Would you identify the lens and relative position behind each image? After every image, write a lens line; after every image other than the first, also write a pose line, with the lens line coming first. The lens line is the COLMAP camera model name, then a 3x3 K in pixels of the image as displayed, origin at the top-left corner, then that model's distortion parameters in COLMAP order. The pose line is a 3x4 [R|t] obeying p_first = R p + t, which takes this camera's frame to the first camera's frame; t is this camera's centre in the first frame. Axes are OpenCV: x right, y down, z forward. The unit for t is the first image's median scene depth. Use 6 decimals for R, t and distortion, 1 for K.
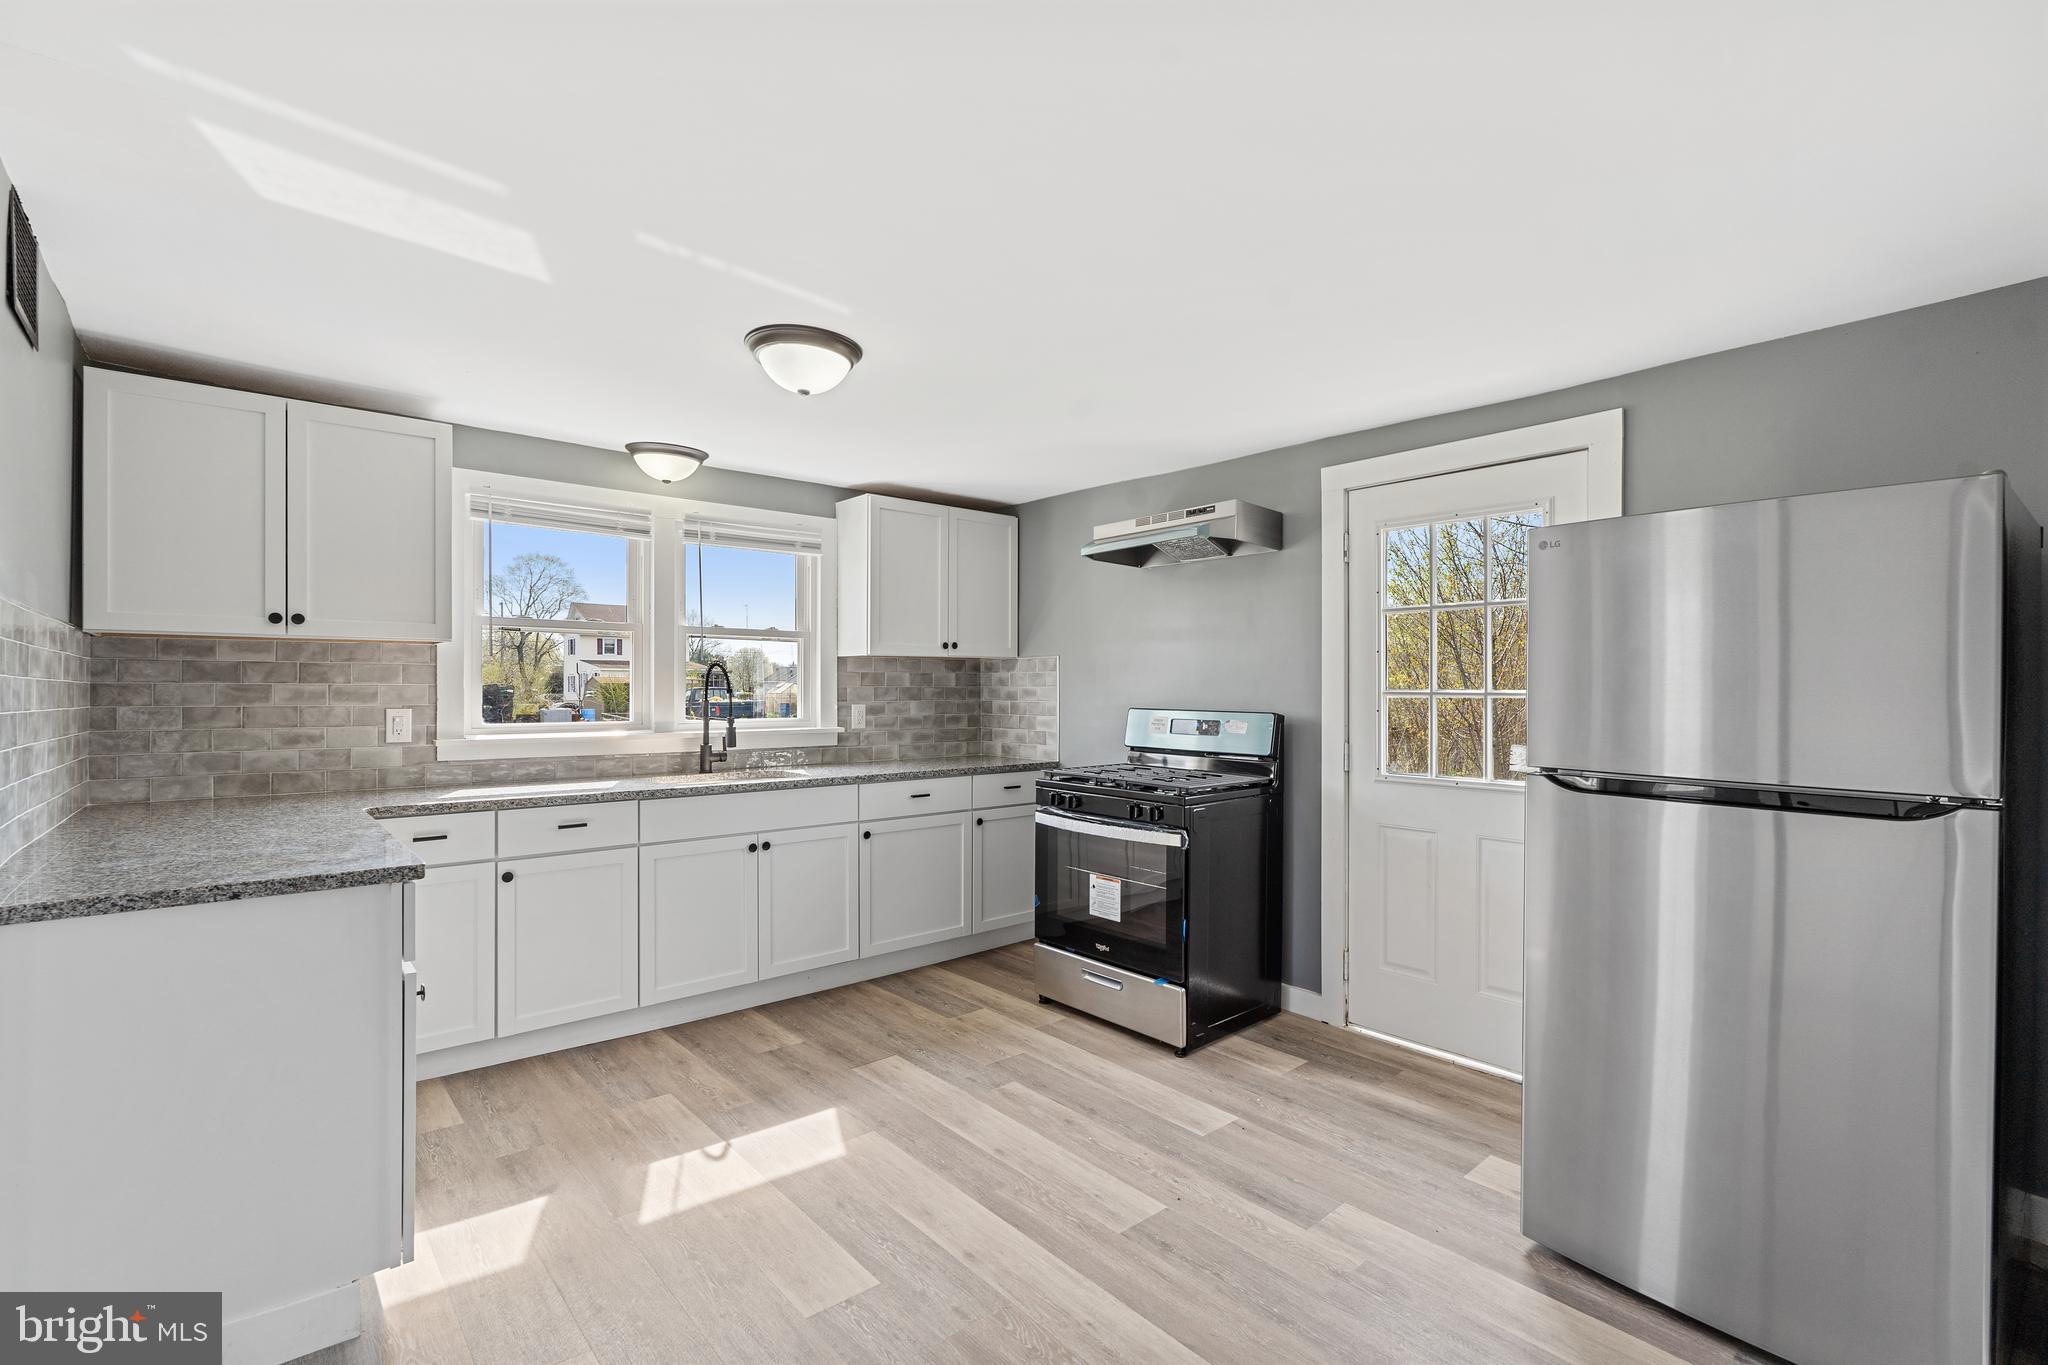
lens RADIAL K [[917.1, 0, 1022.3], [0, 917.1, 689.1], [0, 0, 1]] dist [-0.002980, 0.000562]
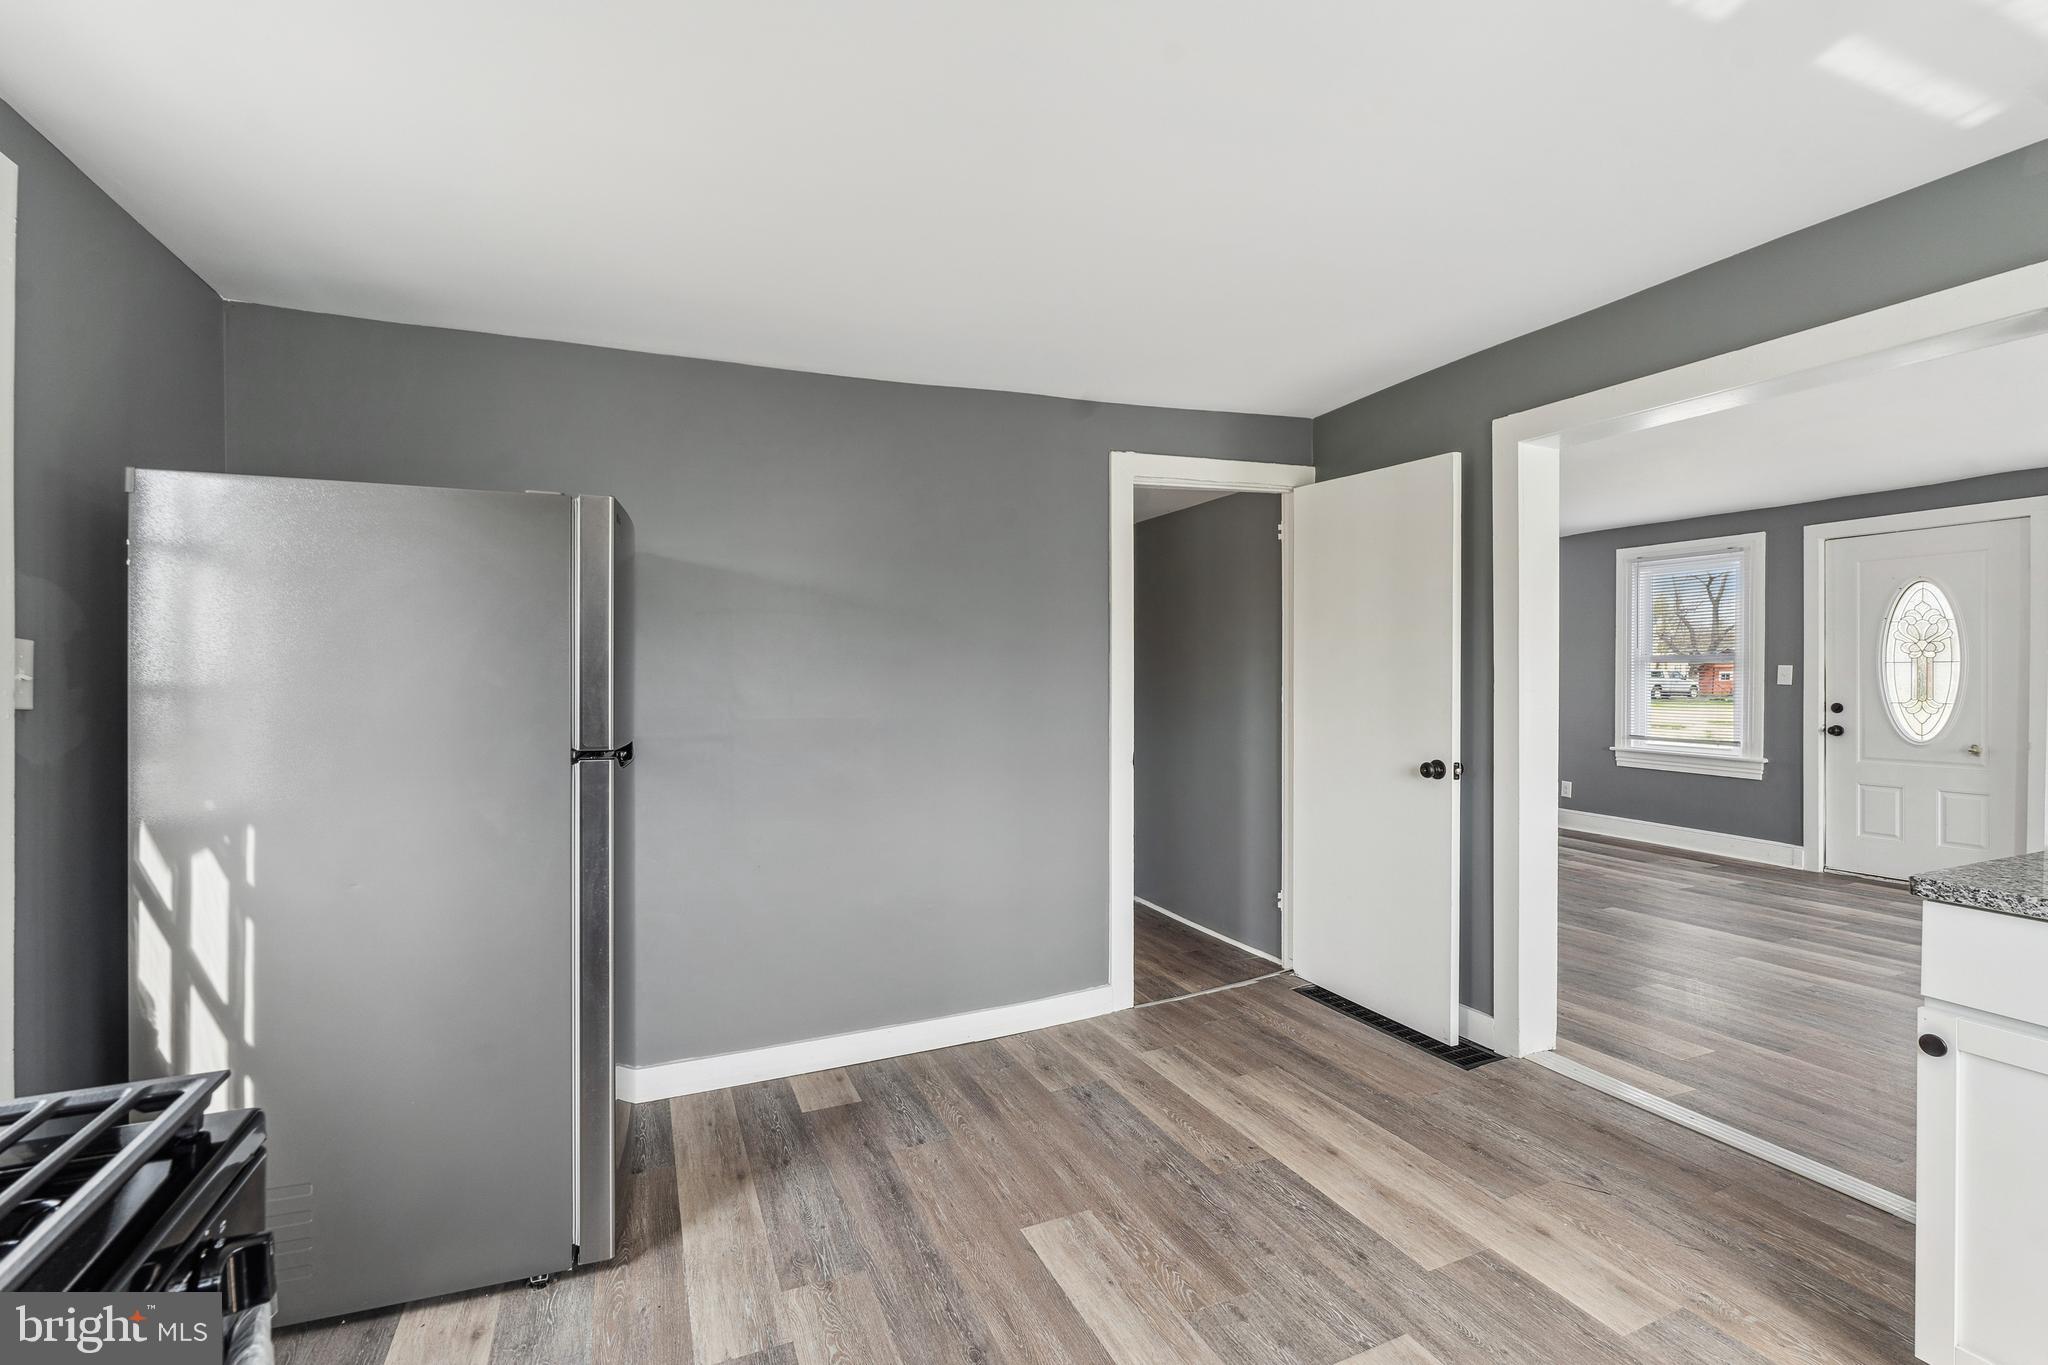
lens RADIAL K [[917.1, 0, 1021.5], [0, 917.1, 681.1], [0, 0, 1]] dist [-0.002980, 0.000562]
pose [[-0.951119, -0.000733, 0.308823, -0.142445], [0.000186, 0.999996, 0.002946, 0.011929], [-0.308824, 0.002860, -0.951115, 1.916011]]
